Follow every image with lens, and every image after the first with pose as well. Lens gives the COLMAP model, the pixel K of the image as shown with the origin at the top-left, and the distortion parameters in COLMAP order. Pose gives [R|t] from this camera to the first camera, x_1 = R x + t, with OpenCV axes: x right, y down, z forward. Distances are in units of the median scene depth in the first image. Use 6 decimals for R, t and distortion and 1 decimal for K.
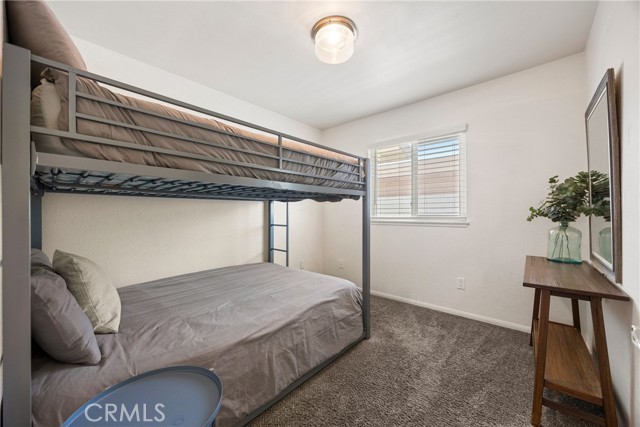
lens RADIAL K [[247.0, 0, 318.9], [0, 247.0, 213.8], [0, 0, 1]] dist [-0.003176, -0.000483]
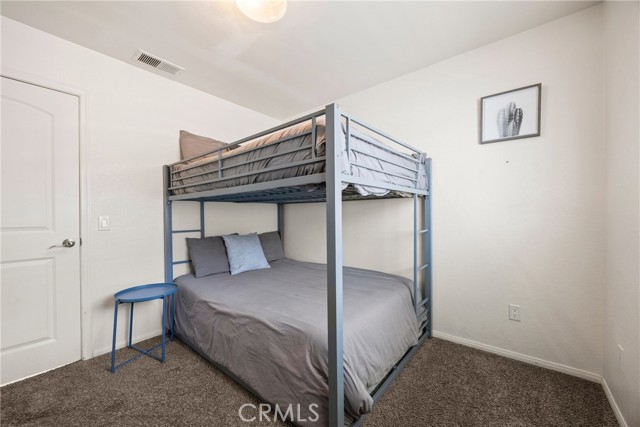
lens RADIAL K [[247.0, 0, 318.7], [0, 247.0, 213.3], [0, 0, 1]] dist [-0.003176, -0.000483]
pose [[0.037007, -0.004968, -0.999303, 0.861084], [0.010481, 0.999935, -0.004584, -0.001387], [0.999260, -0.010304, 0.037056, 1.171578]]
